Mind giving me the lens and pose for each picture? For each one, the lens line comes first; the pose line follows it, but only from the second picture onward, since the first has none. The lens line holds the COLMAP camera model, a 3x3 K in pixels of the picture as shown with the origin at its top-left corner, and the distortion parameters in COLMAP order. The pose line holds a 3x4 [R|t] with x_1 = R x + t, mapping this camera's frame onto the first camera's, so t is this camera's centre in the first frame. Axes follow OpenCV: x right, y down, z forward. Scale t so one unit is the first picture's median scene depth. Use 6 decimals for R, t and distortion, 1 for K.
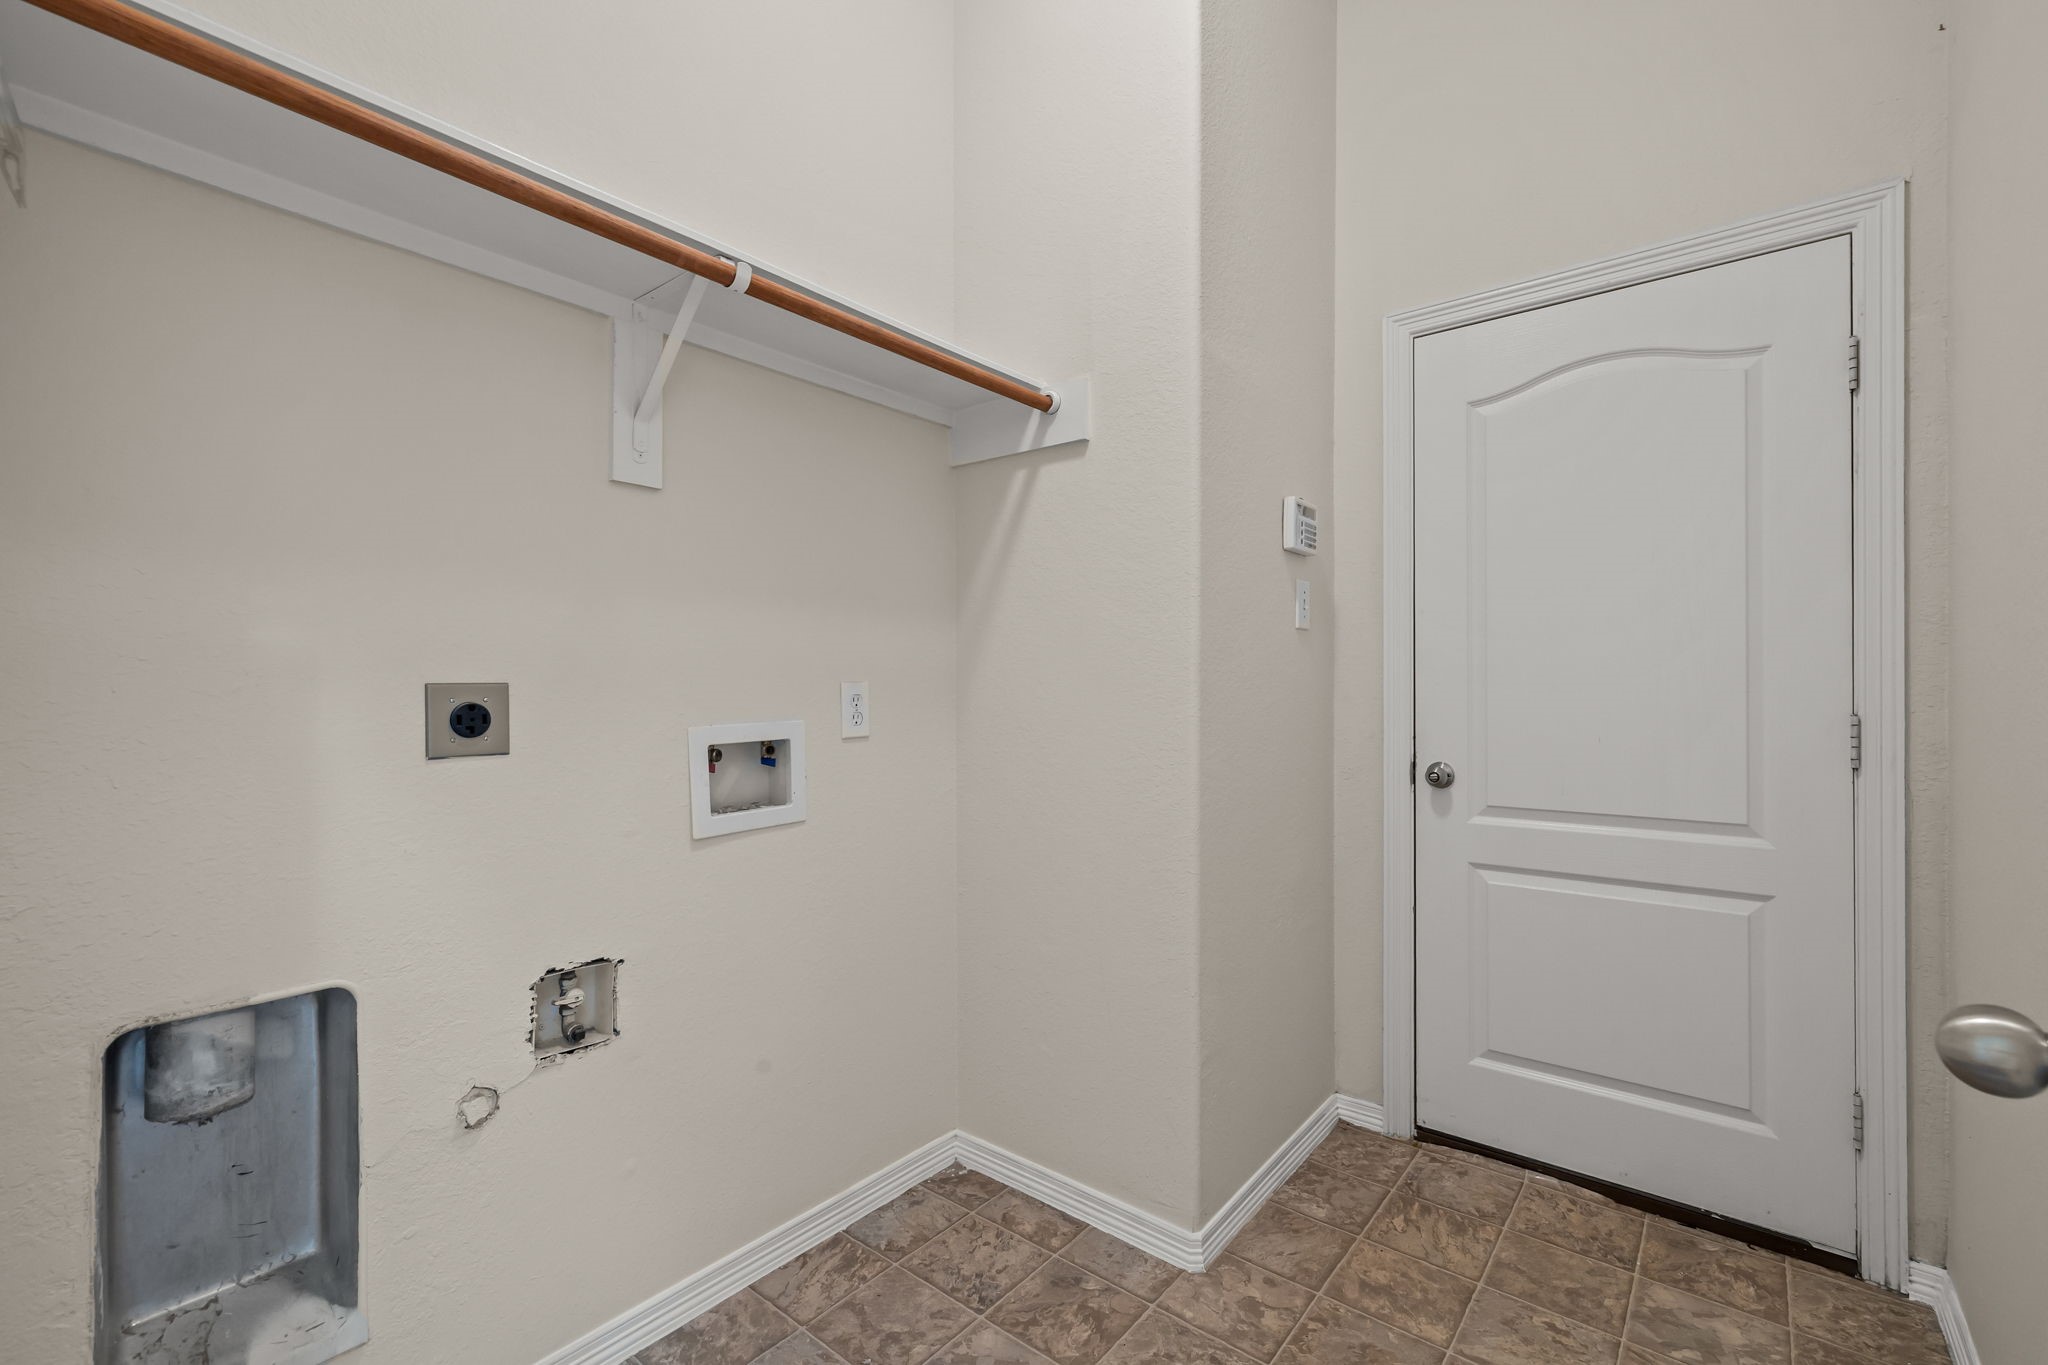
lens RADIAL K [[881.7, 0, 1028.3], [0, 881.7, 681.8], [0, 0, 1]] dist [0.000444, -0.000207]
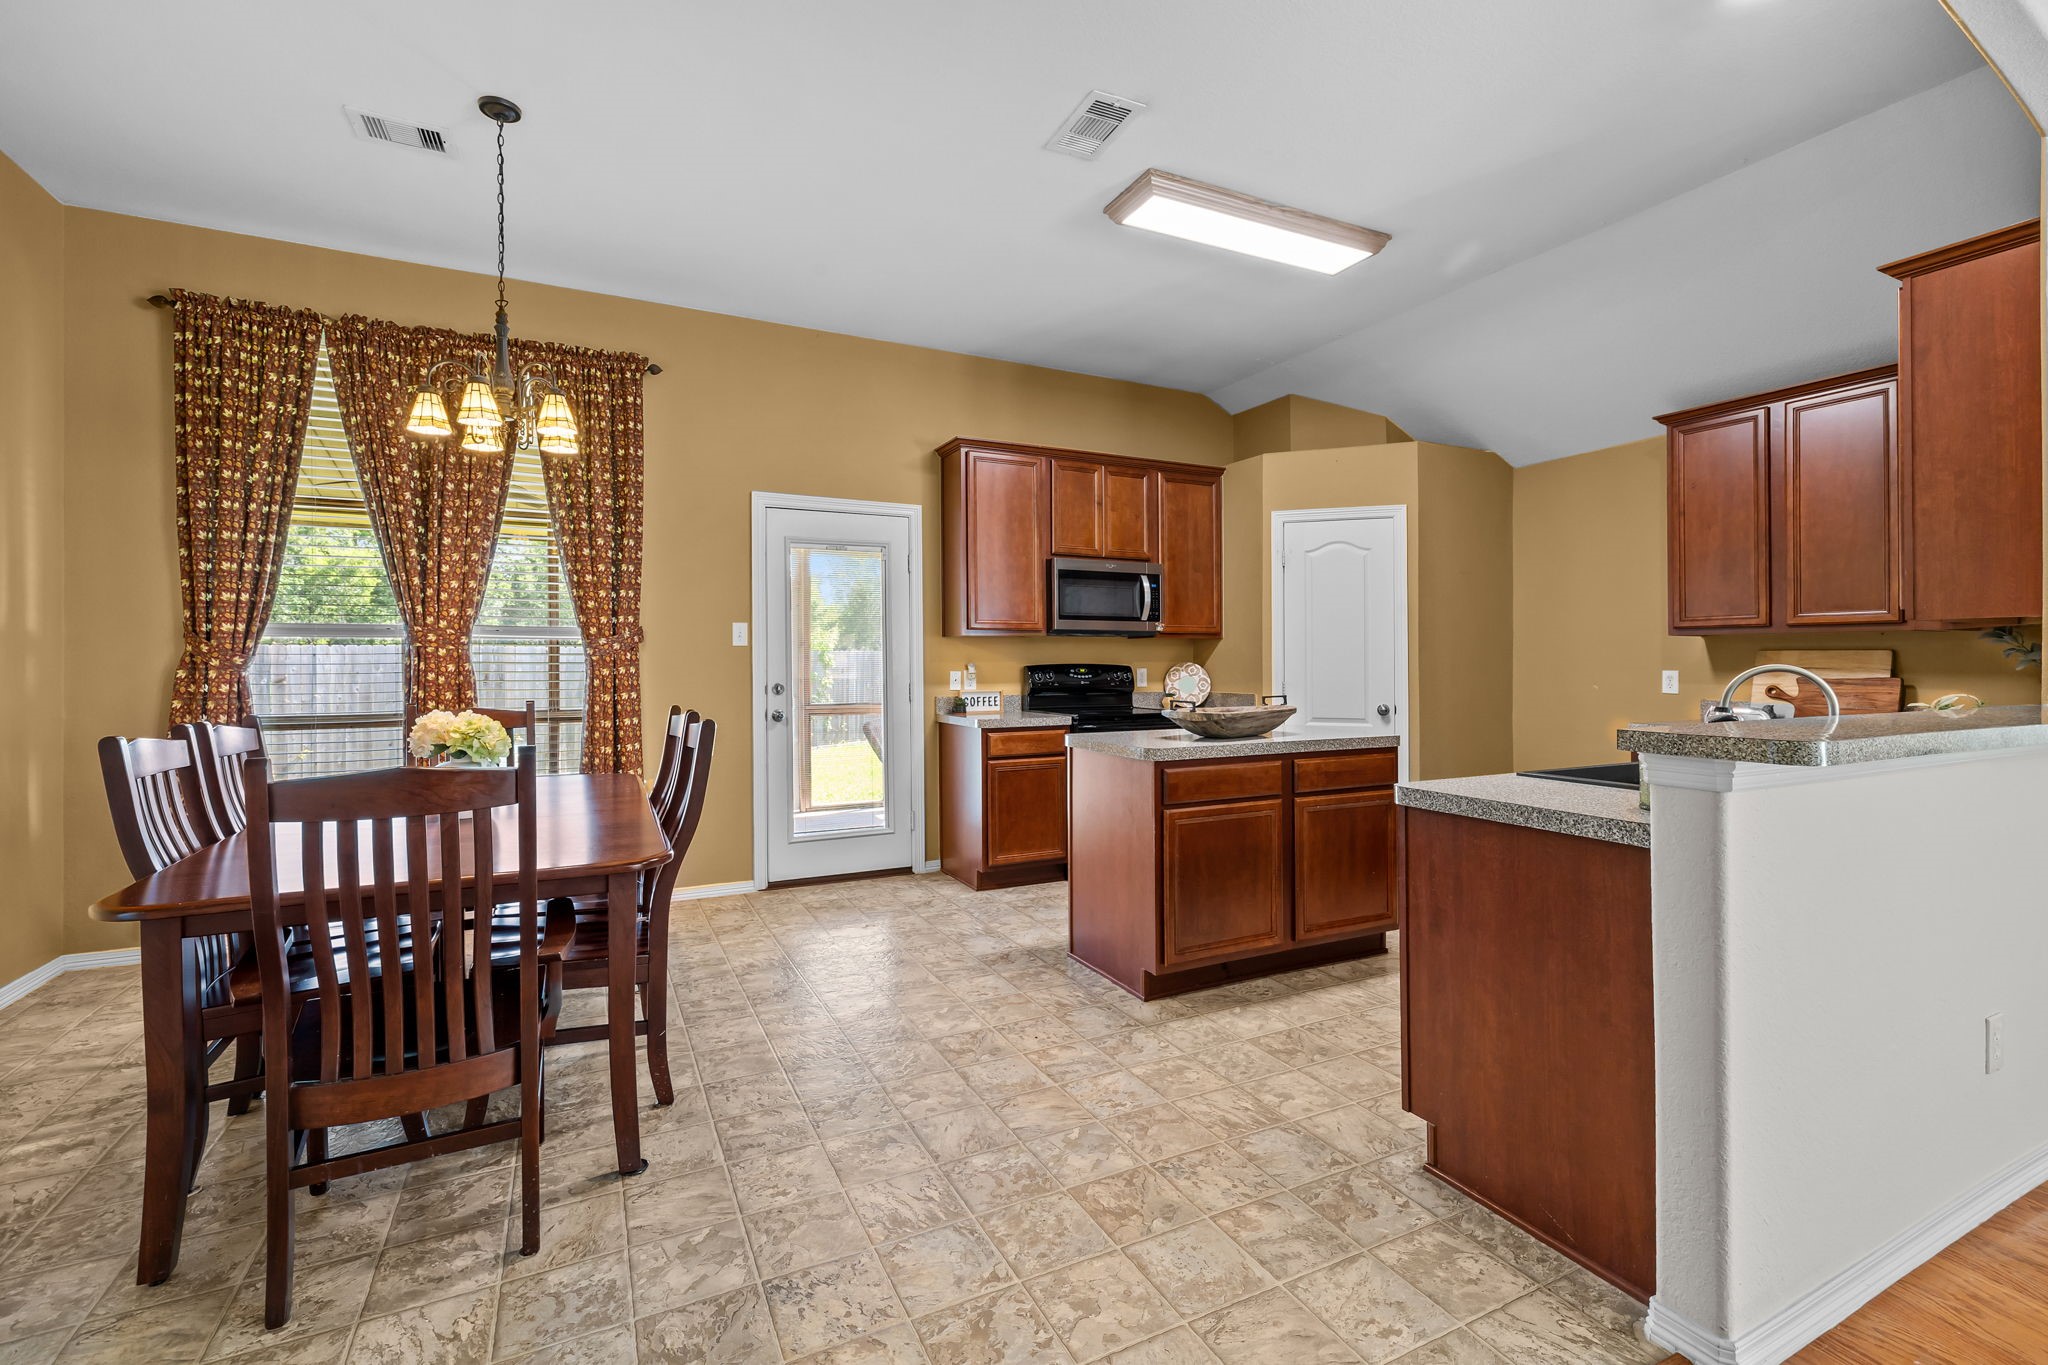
lens RADIAL K [[881.7, 0, 1023.6], [0, 881.7, 676.1], [0, 0, 1]] dist [0.000444, -0.000207]
pose [[-0.407158, 0.016549, -0.913208, 1.502242], [0.016437, 0.999807, 0.010789, -0.031864], [0.913210, -0.010617, -0.407351, 1.723079]]
